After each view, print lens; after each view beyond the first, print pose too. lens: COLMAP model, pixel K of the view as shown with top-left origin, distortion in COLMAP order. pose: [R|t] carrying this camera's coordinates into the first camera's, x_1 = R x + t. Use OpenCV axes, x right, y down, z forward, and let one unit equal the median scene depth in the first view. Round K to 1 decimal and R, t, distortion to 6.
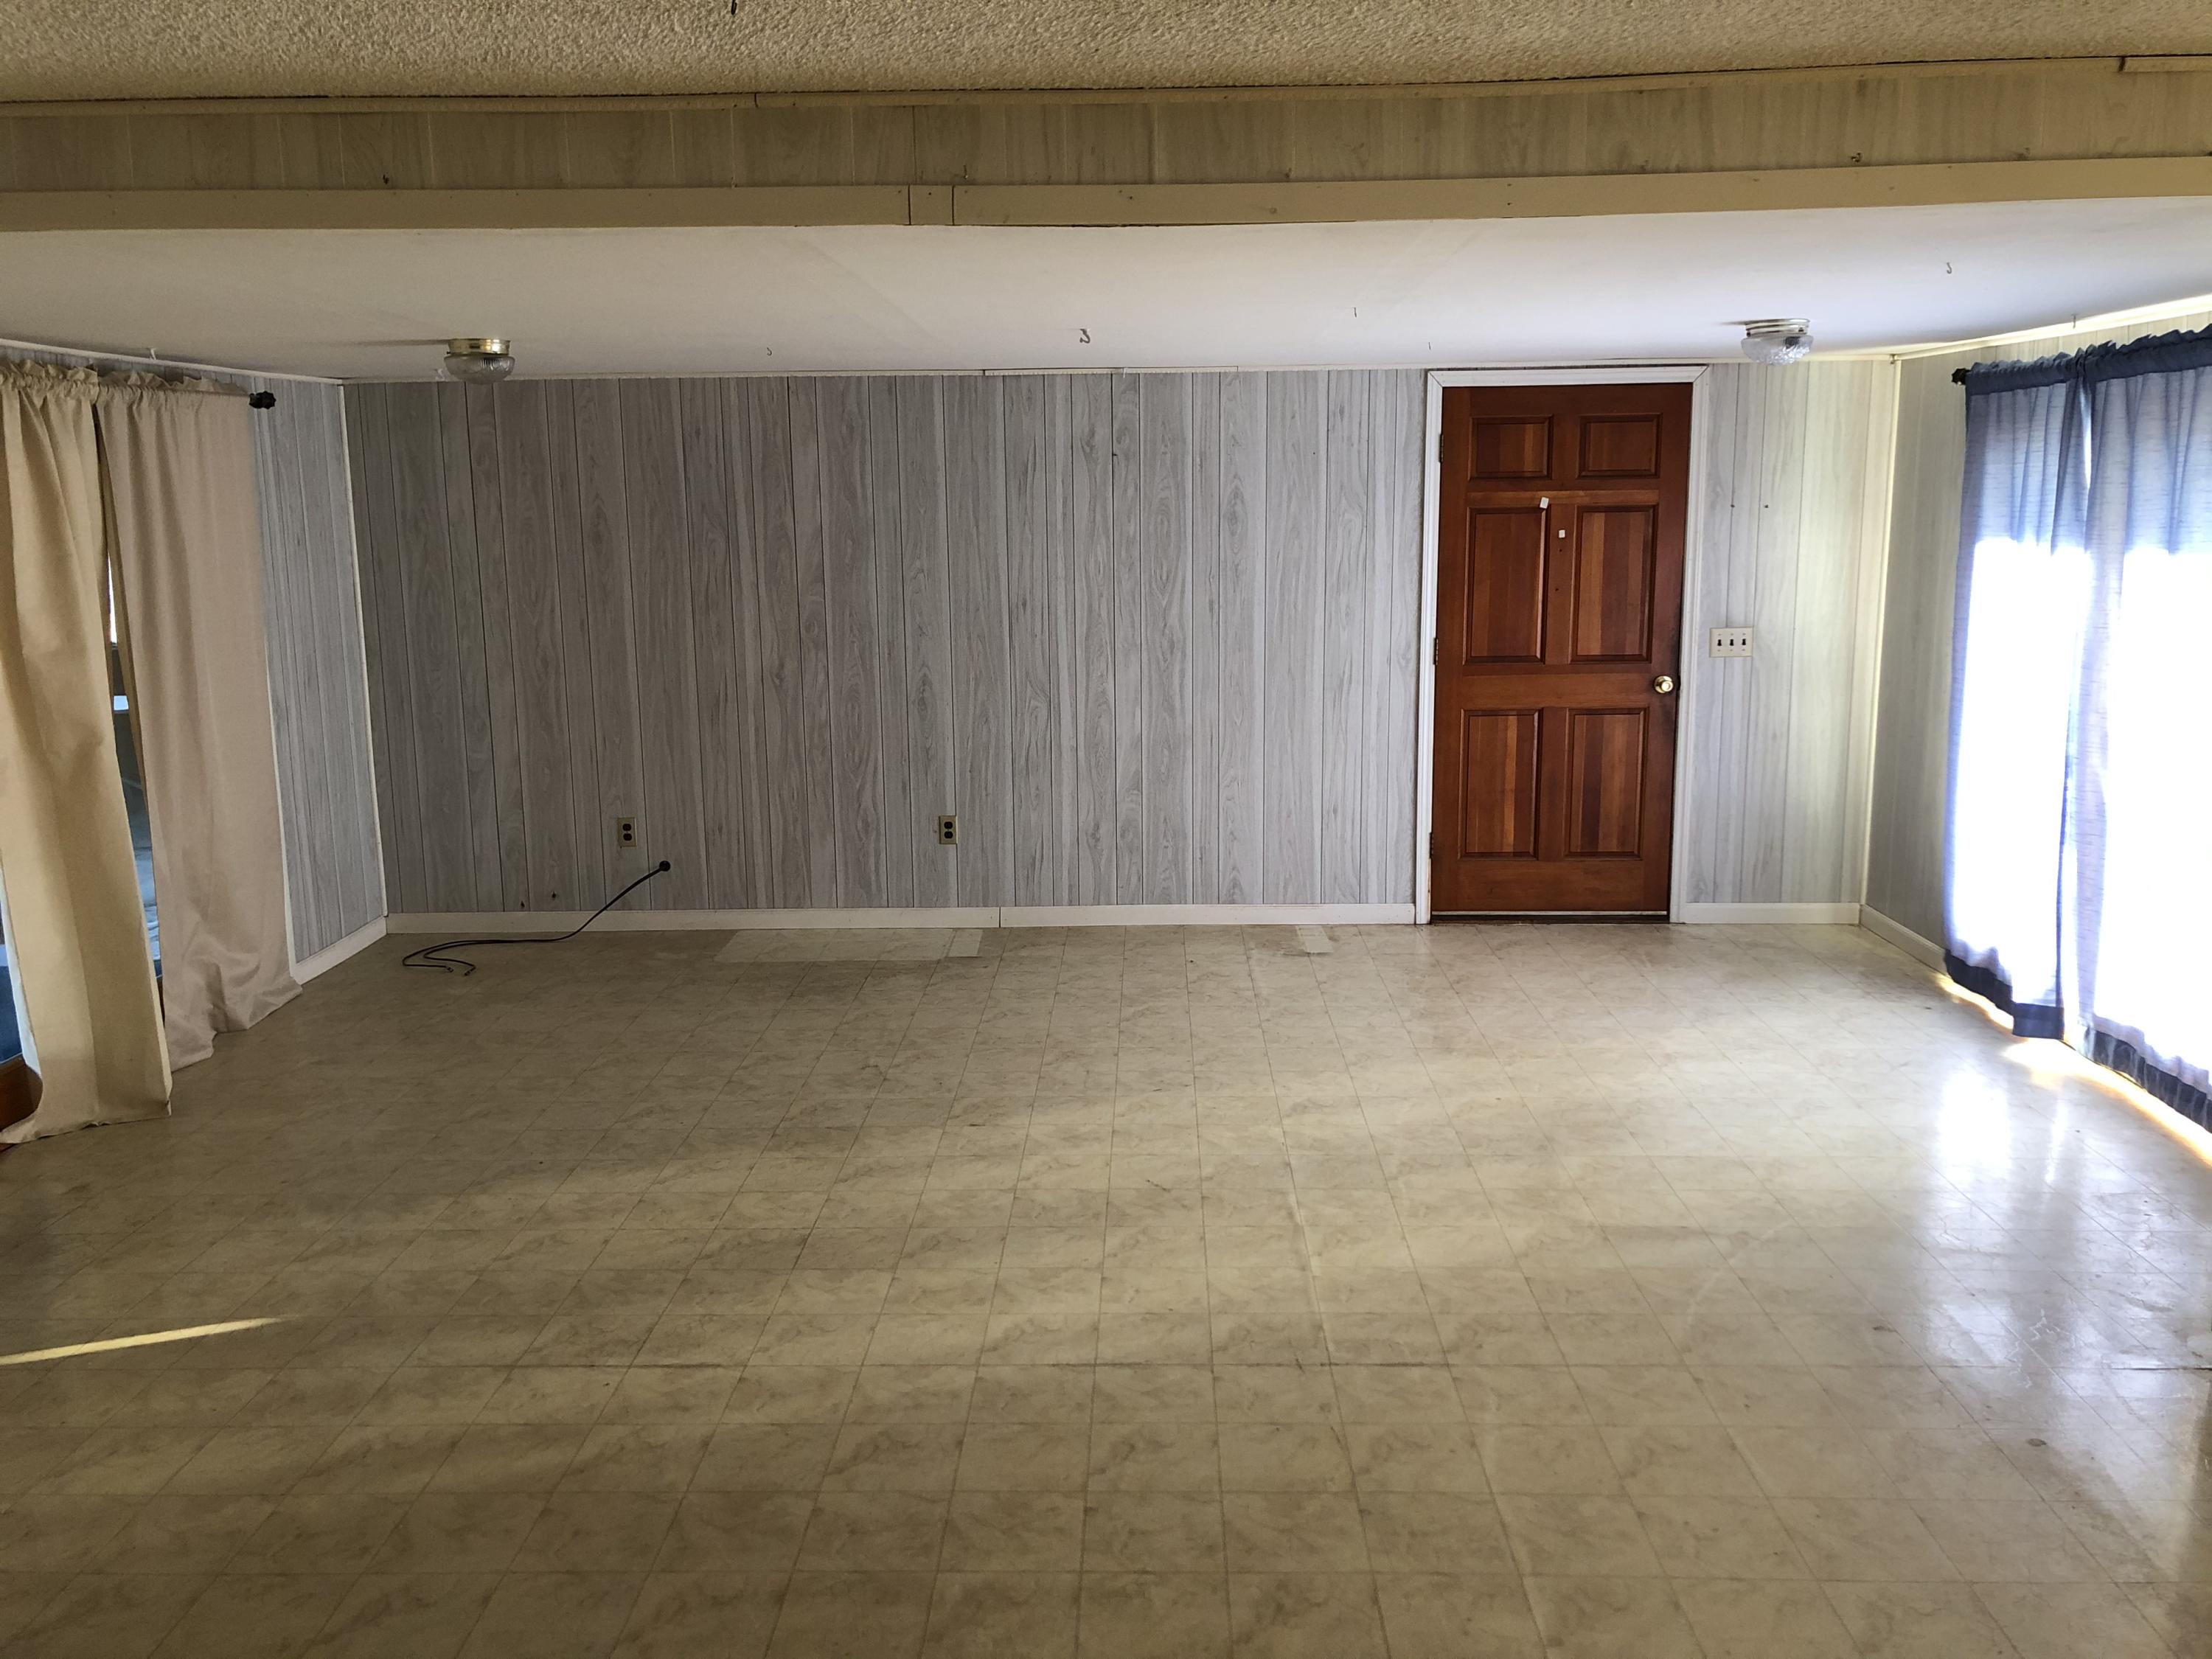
lens RADIAL K [[1818.5, 0, 1101.3], [0, 1818.5, 823.7], [0, 0, 1]] dist [0.048067, -0.033425]
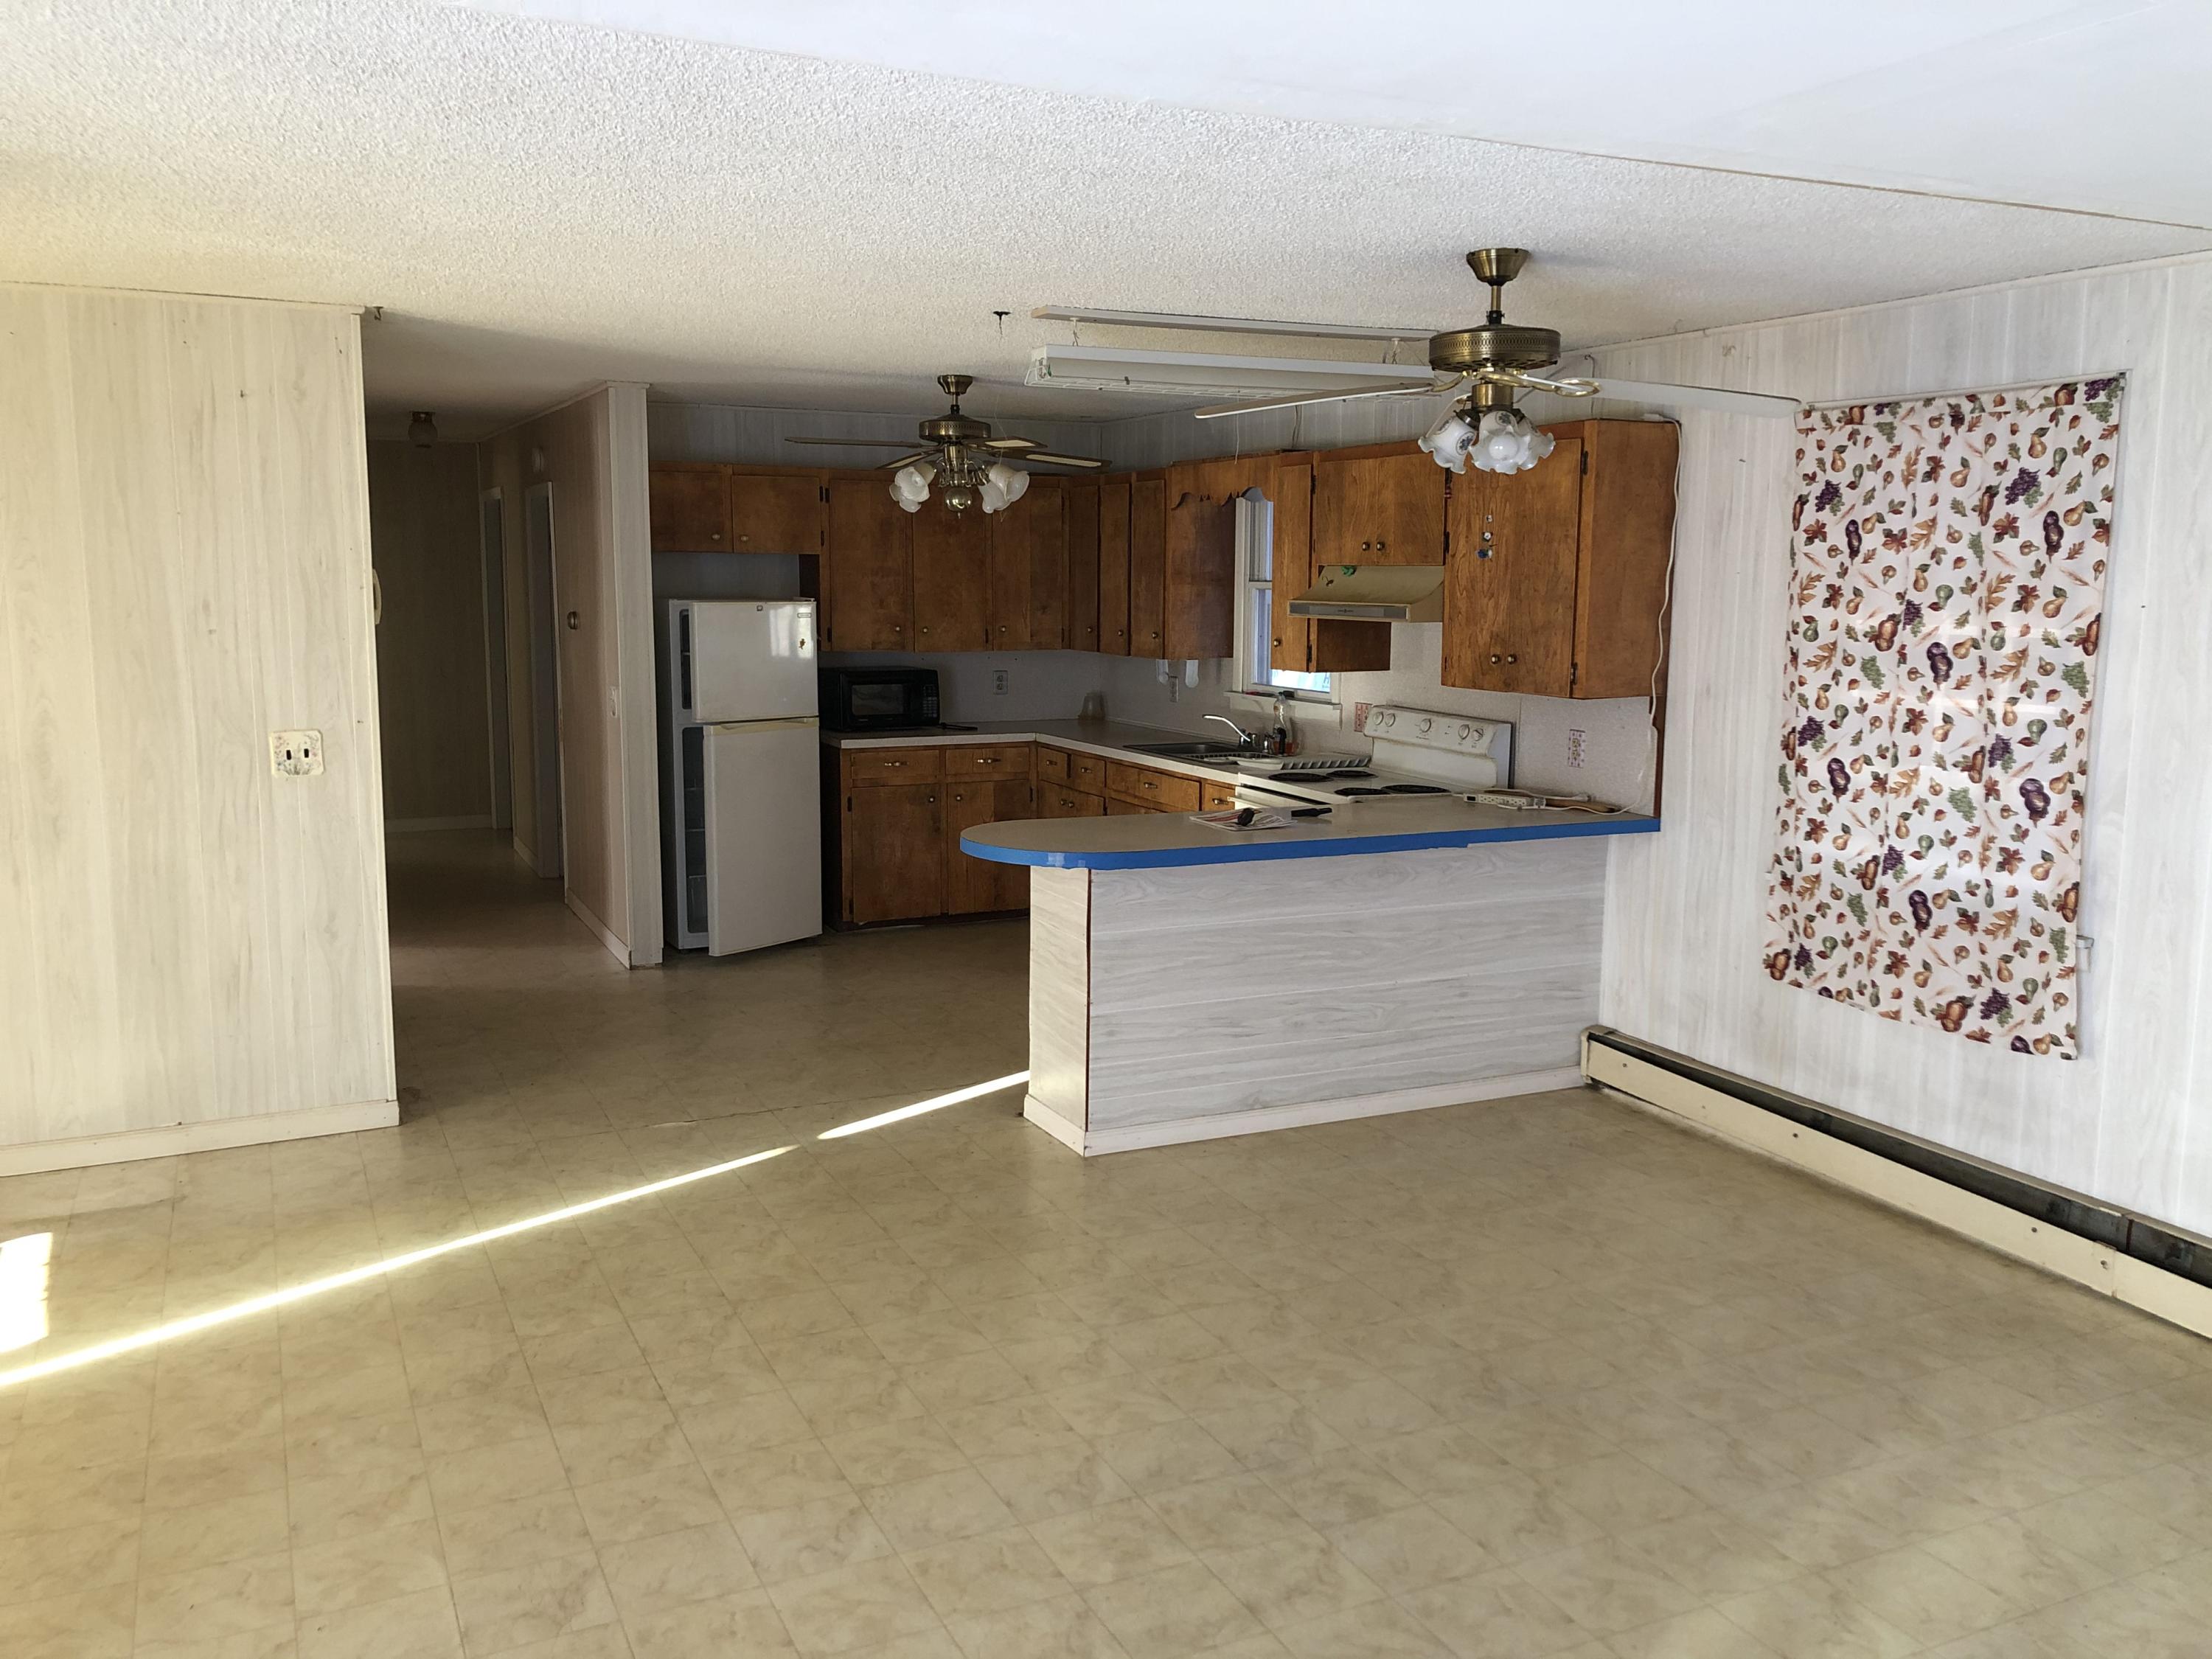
lens RADIAL K [[1818.5, 0, 1098.9], [0, 1818.5, 829.2], [0, 0, 1]] dist [0.048067, -0.033425]
pose [[-0.892894, 0.069934, -0.444803, 0.332027], [-0.080717, 0.947002, 0.310923, -0.310529], [0.442974, 0.313524, -0.839927, 1.693887]]
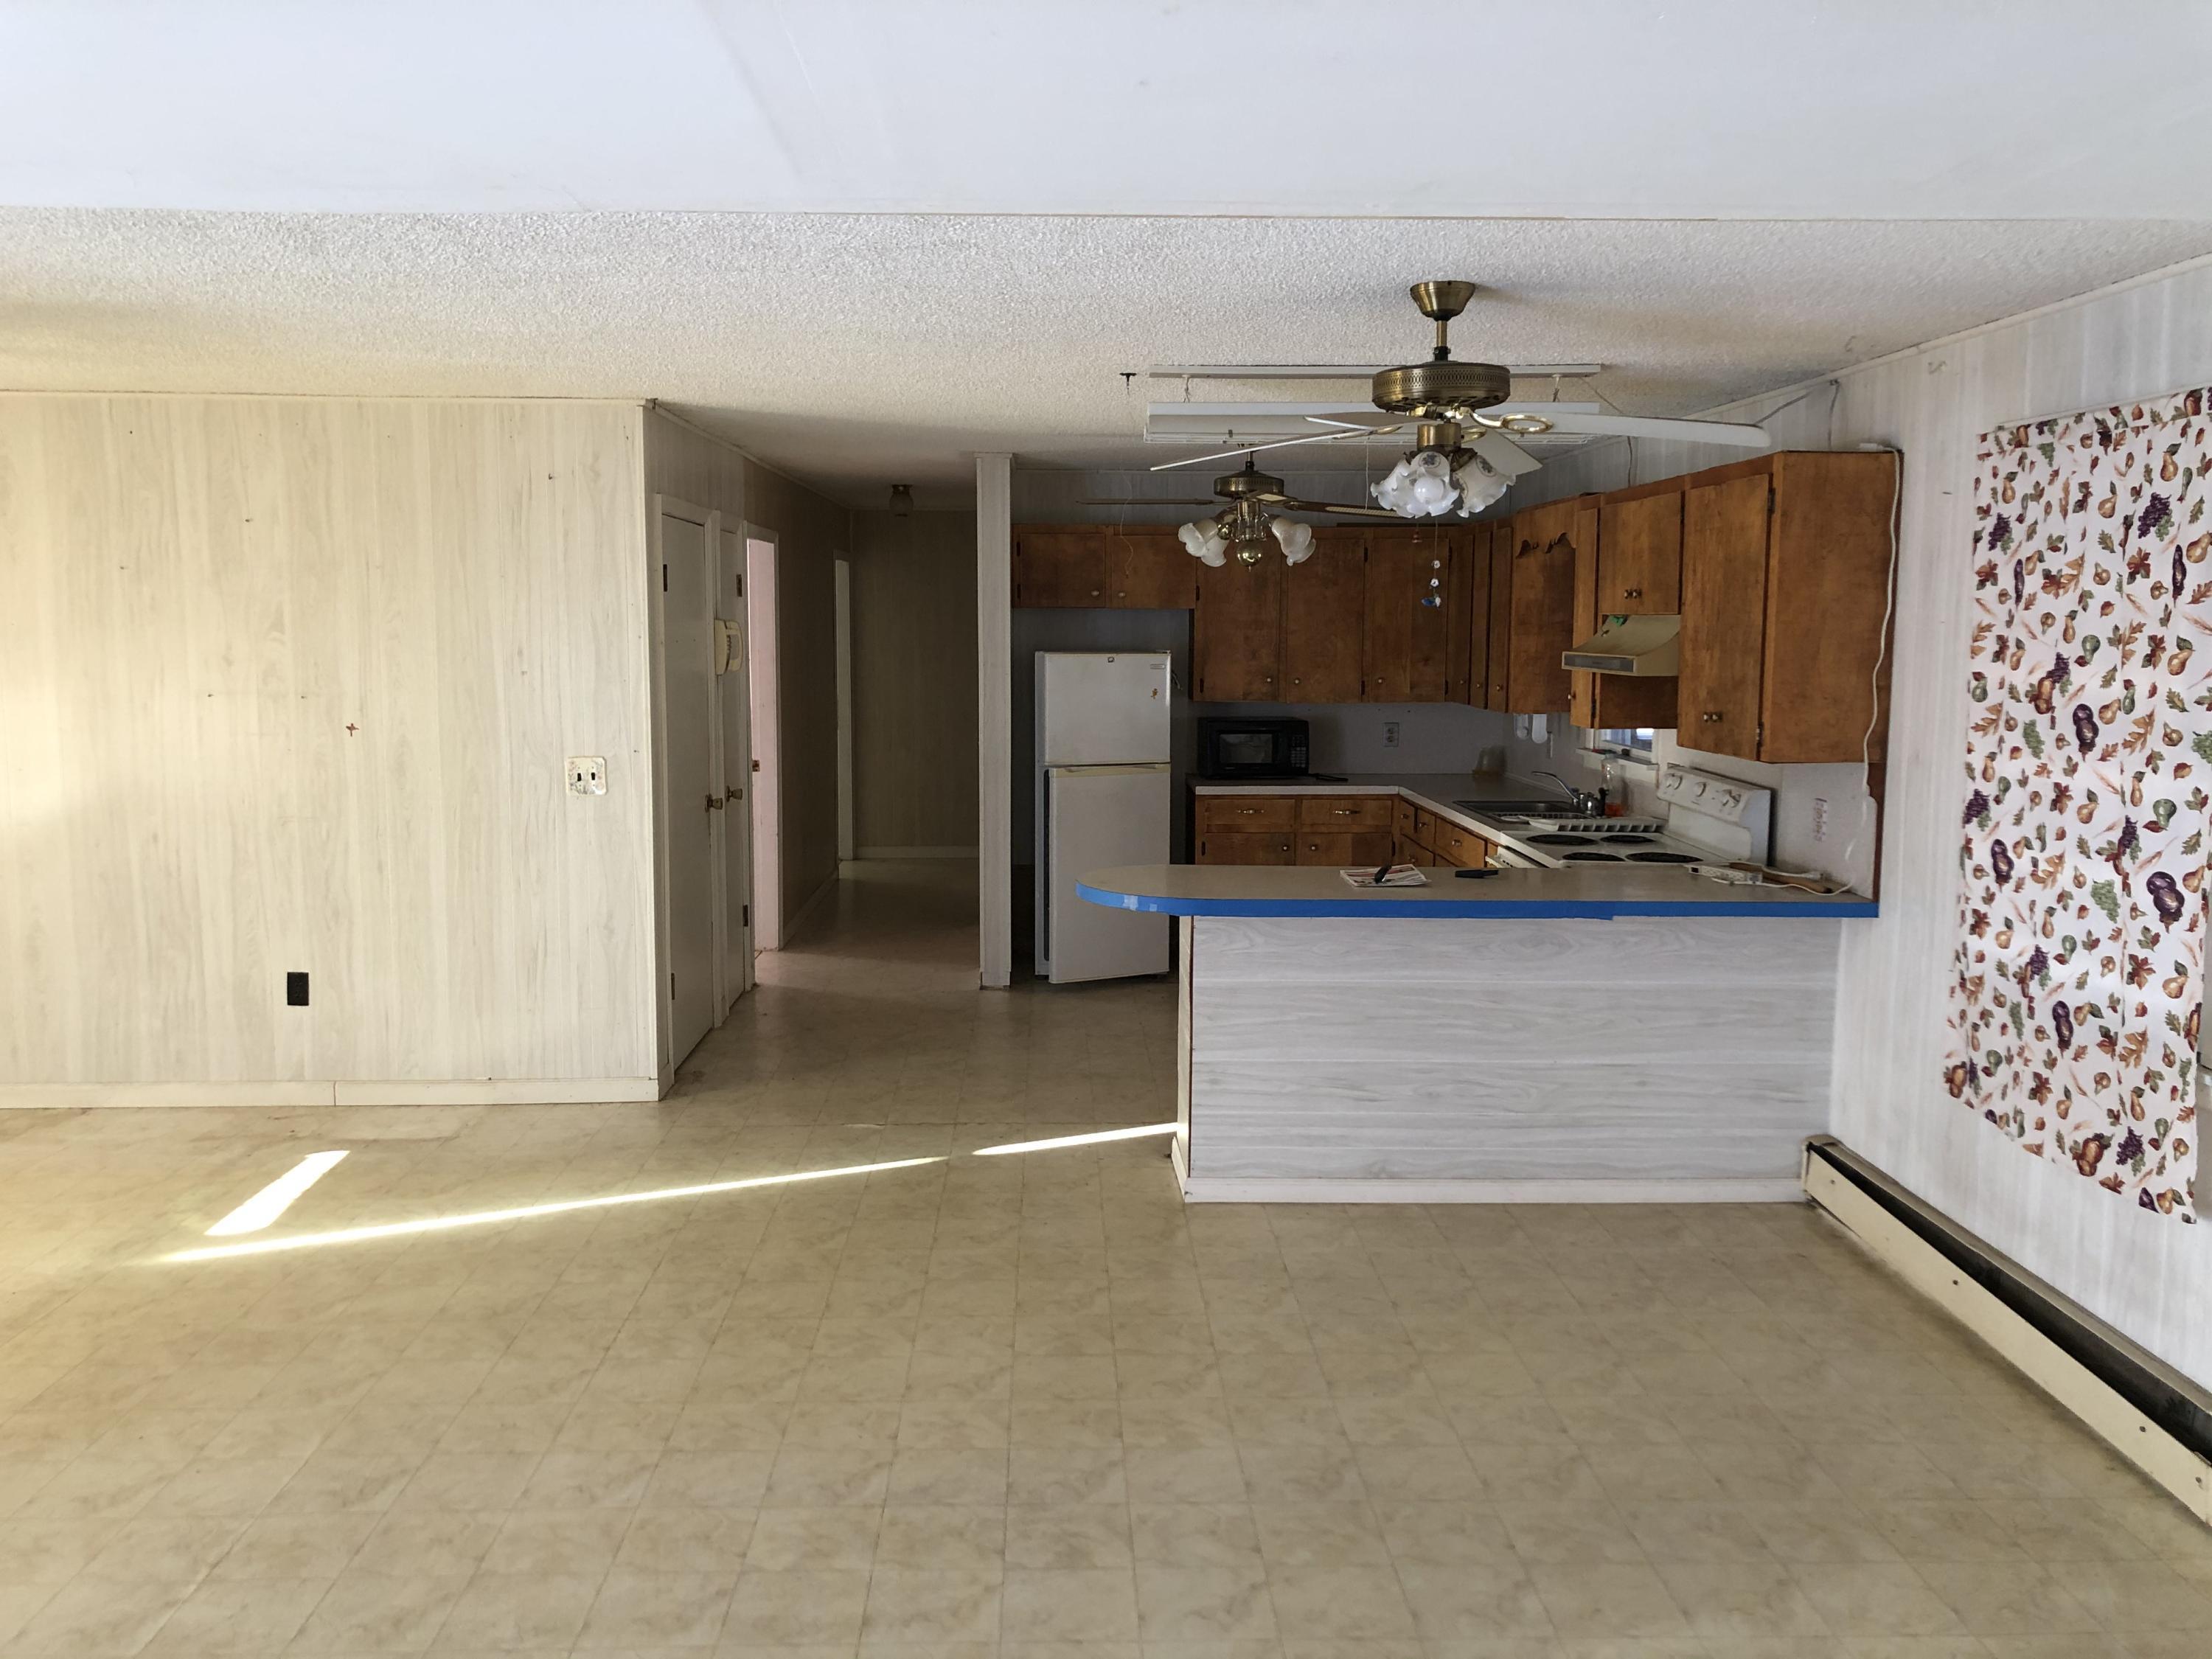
lens RADIAL K [[1818.5, 0, 1097.2], [0, 1818.5, 825.3], [0, 0, 1]] dist [0.048067, -0.033425]
pose [[-0.998801, 0.012560, -0.047317, -0.264540], [-0.002099, 0.954655, 0.297706, -0.338226], [0.048911, 0.297449, -0.953484, 1.885872]]
